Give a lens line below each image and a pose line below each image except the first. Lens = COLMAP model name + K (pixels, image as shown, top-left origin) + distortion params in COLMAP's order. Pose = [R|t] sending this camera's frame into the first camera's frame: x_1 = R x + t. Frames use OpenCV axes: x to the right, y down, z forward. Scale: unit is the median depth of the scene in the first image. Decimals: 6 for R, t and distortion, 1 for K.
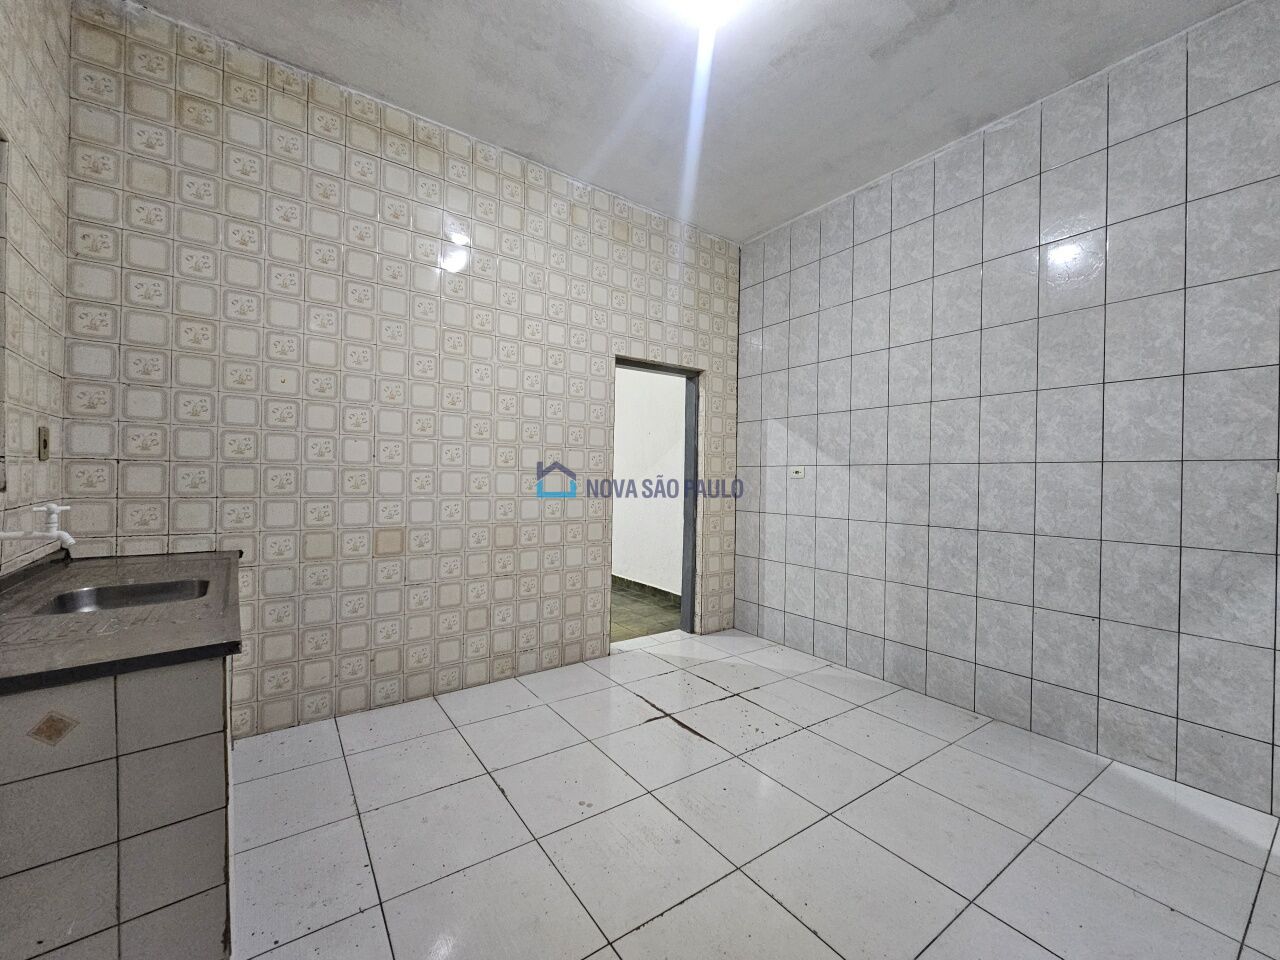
lens RADIAL K [[523.0, 0, 645.4], [0, 523.0, 477.4], [0, 0, 1]] dist [-0.008194, 0.001705]
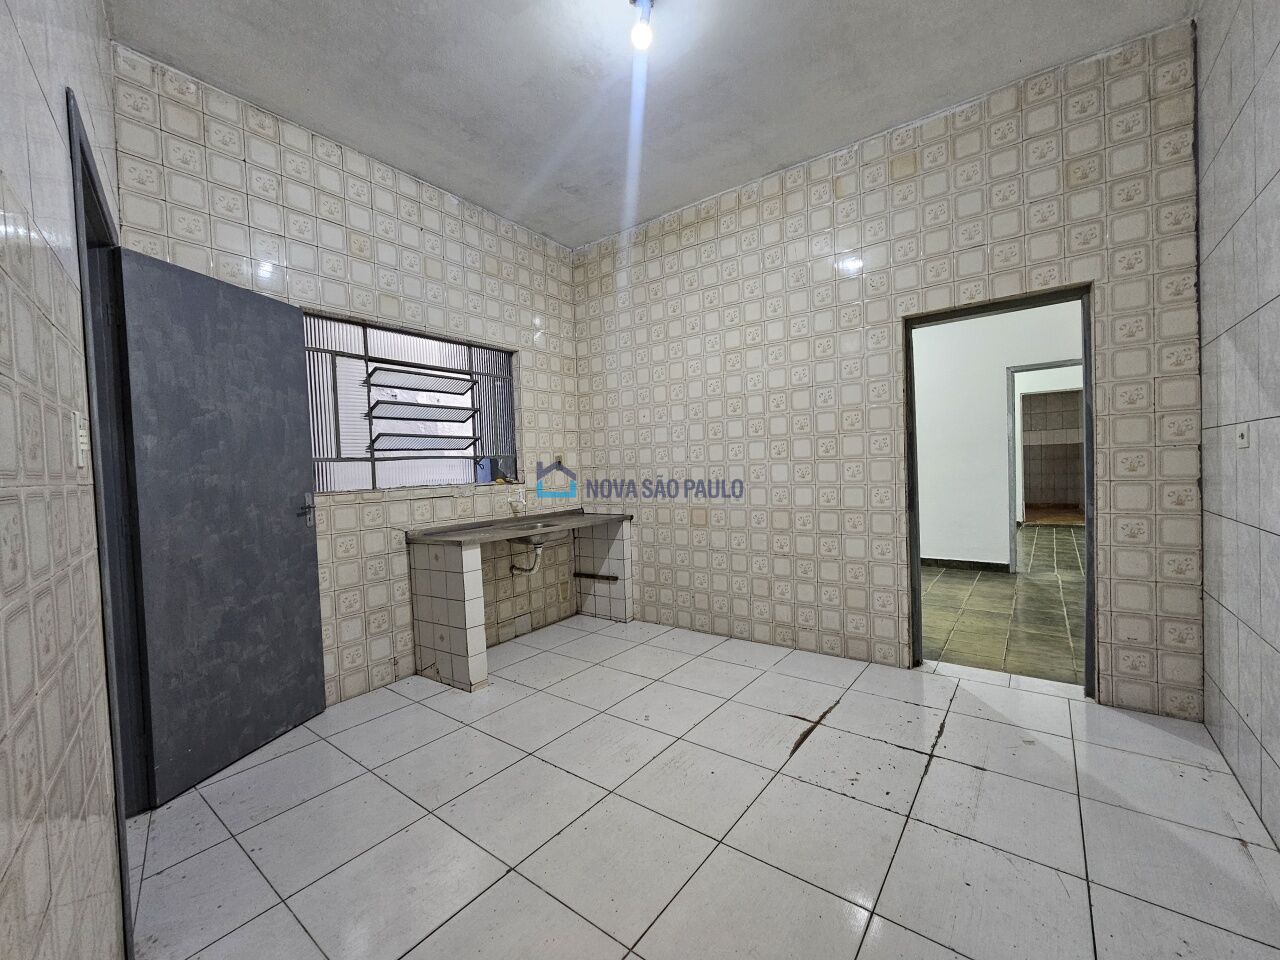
lens RADIAL K [[523.0, 0, 645.9], [0, 523.0, 482.1], [0, 0, 1]] dist [-0.008194, 0.001705]
pose [[0.290518, -0.004779, -0.956858, 0.721833], [0.037841, 0.999263, 0.006499, 0.012784], [0.956121, -0.038097, 0.290485, 0.399101]]
